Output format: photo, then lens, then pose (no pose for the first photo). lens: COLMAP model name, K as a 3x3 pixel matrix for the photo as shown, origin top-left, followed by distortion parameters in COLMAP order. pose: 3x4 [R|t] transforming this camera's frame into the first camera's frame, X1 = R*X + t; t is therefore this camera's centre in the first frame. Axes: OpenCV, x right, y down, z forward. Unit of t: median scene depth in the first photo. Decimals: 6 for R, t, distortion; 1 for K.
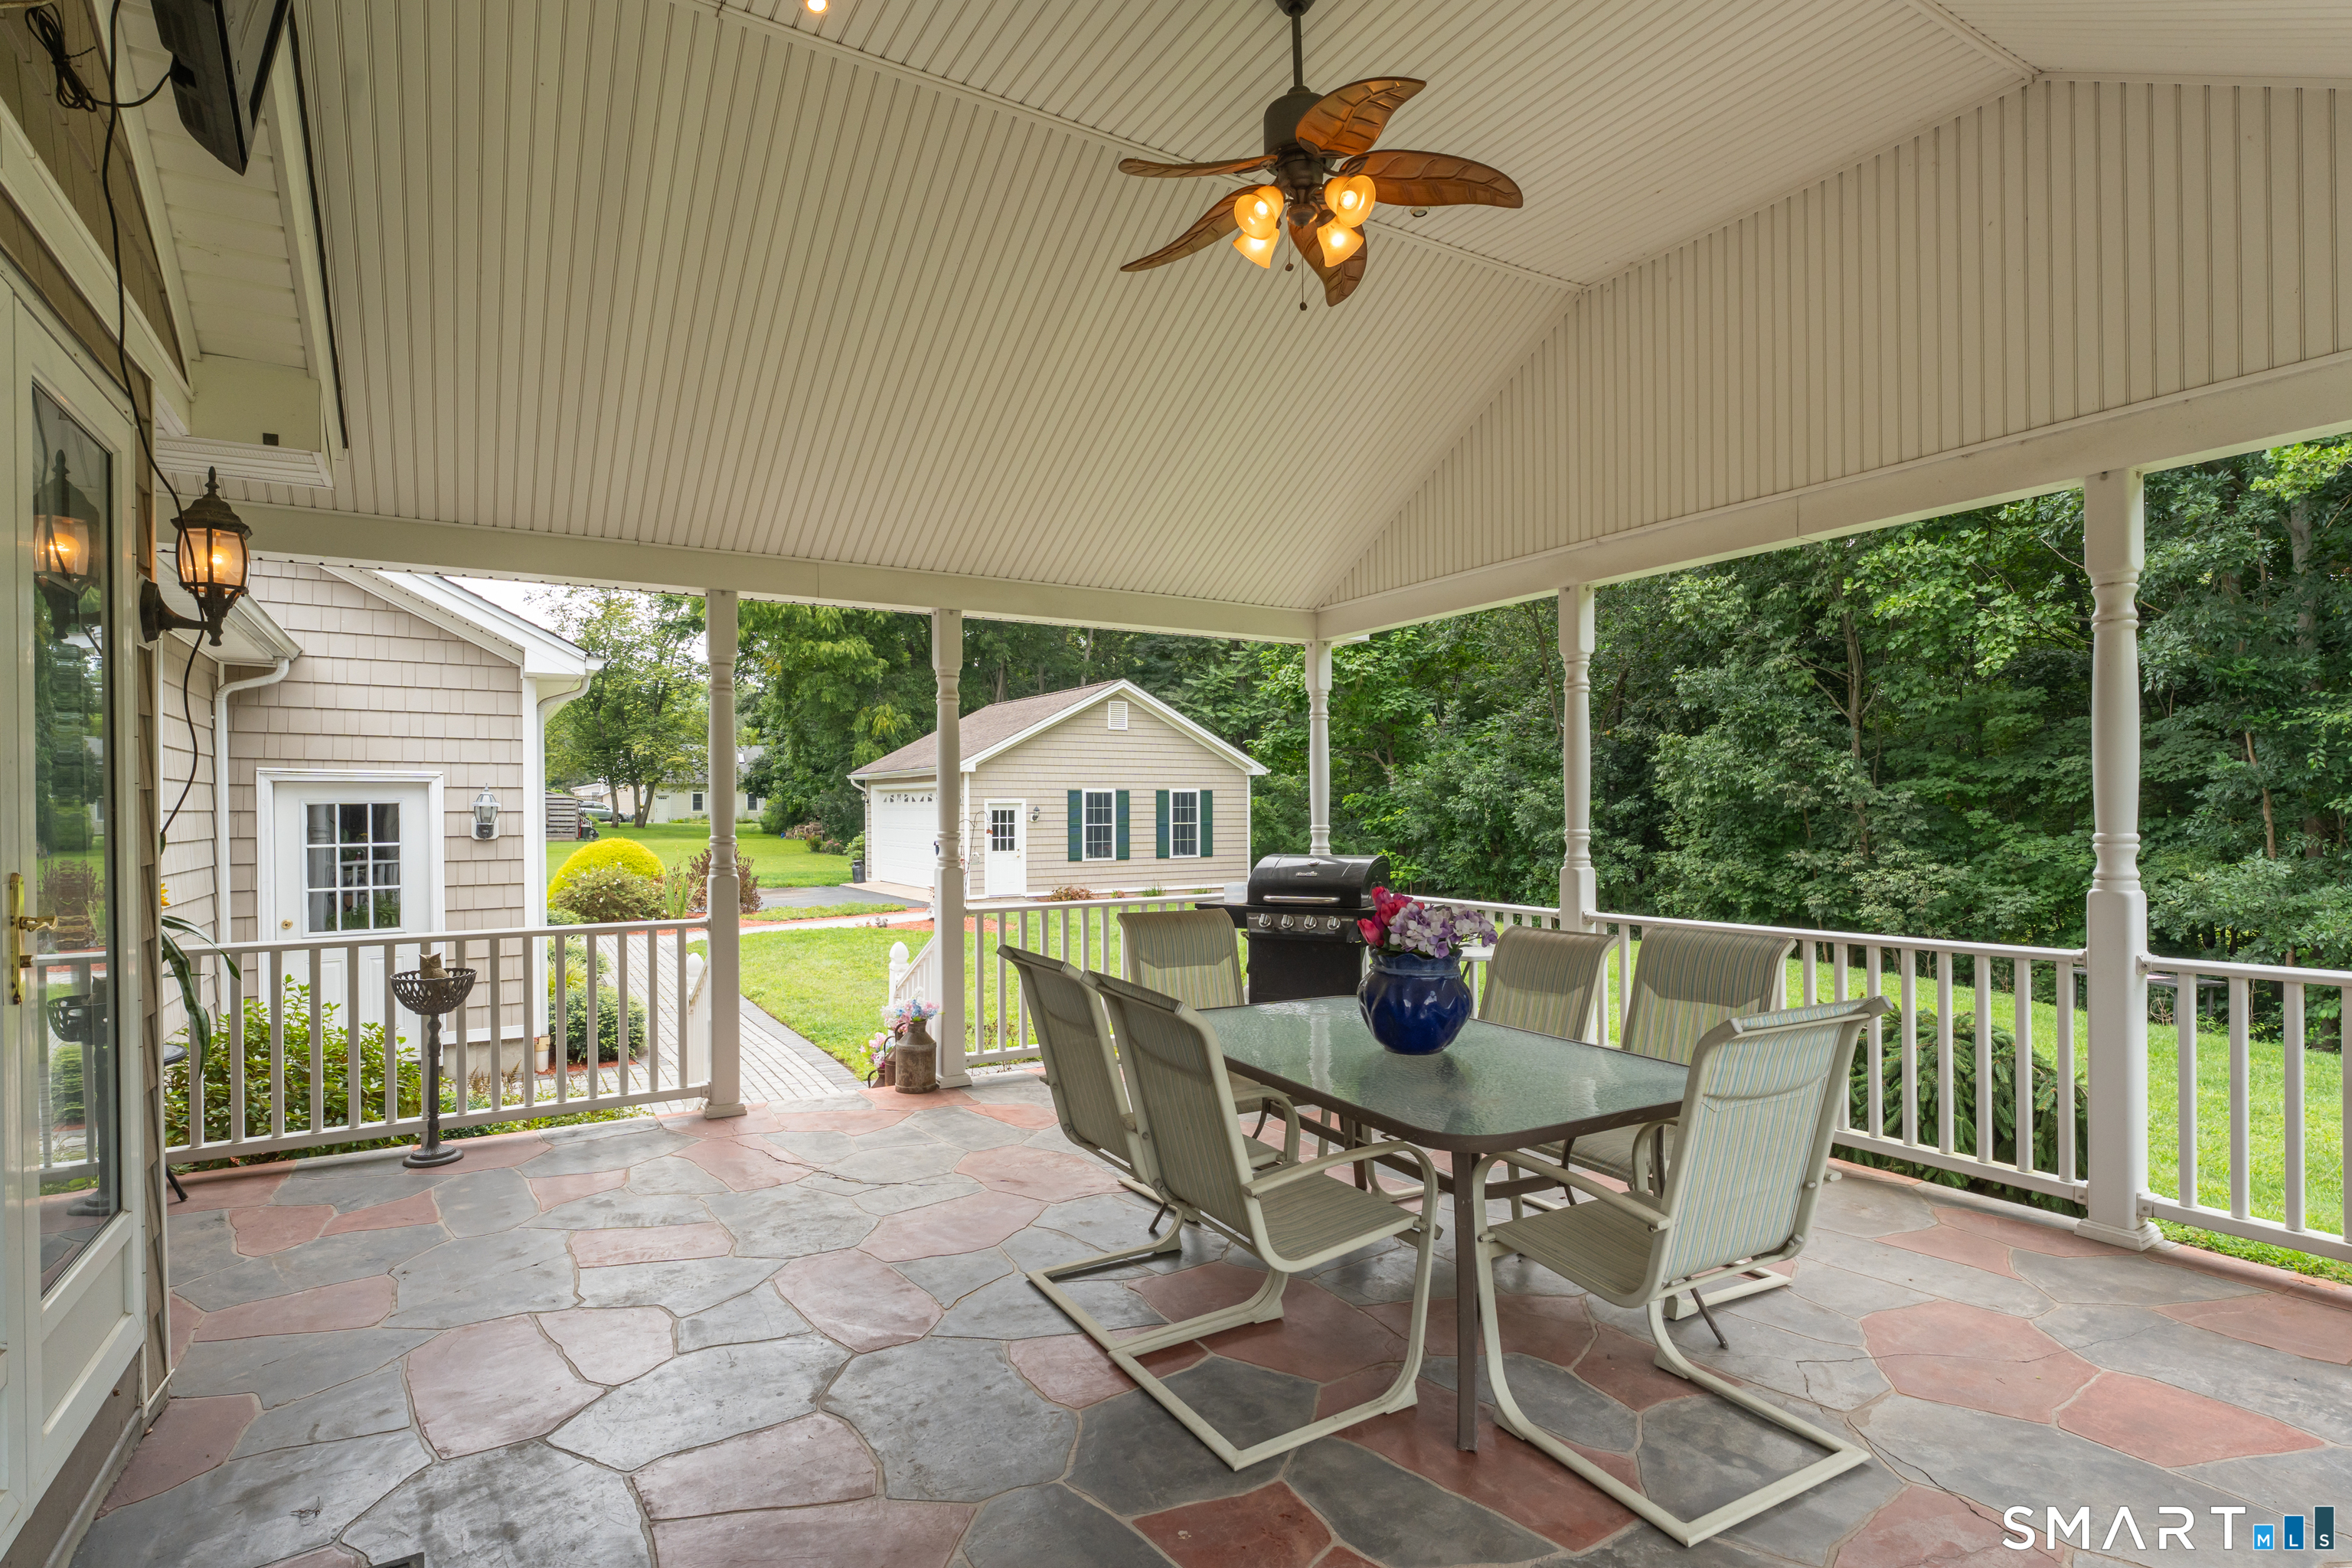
lens RADIAL K [[1185.2, 0, 1182.7], [0, 1185.2, 814.9], [0, 0, 1]] dist [0.000427, 0.000004]
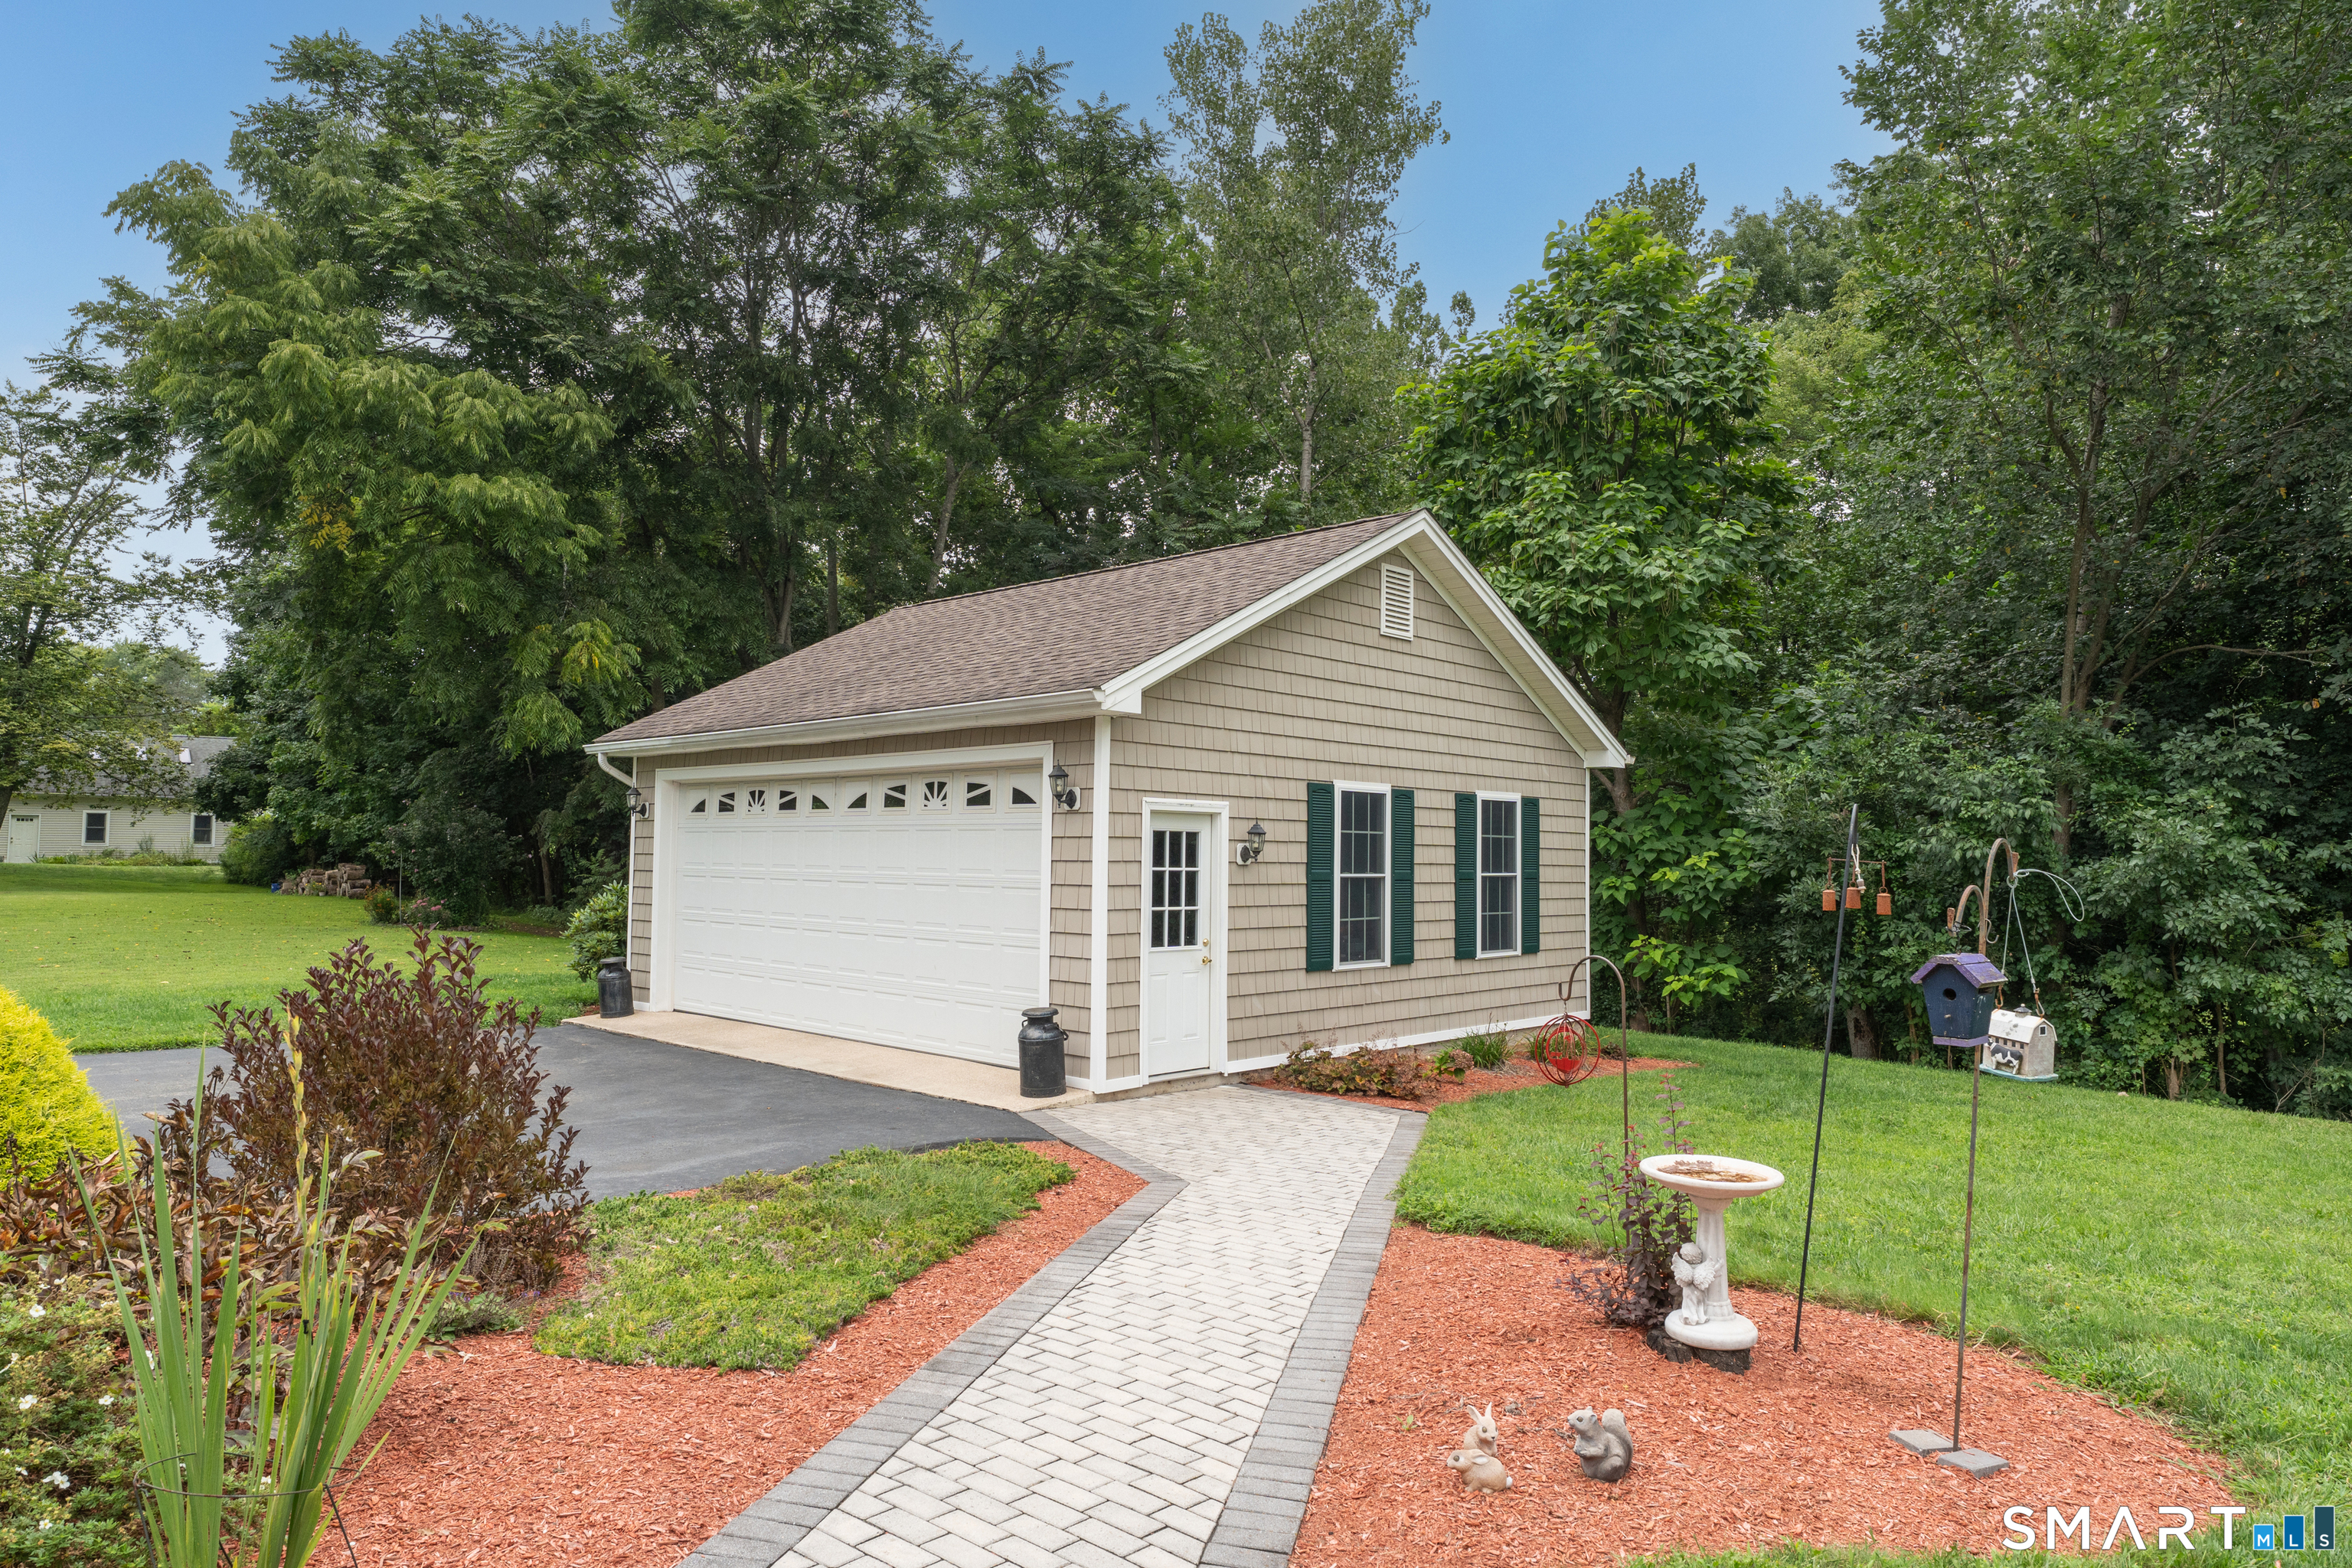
lens RADIAL K [[1441.3, 0, 1176.0], [0, 1441.3, 784.0], [0, 0, 1]] dist [0.001678, 0.000422]
pose [[0.965704, 0.028063, 0.258126, -0.244444], [-0.013344, 0.998193, -0.058596, 0.006725], [-0.259304, 0.053142, 0.964333, 0.541487]]
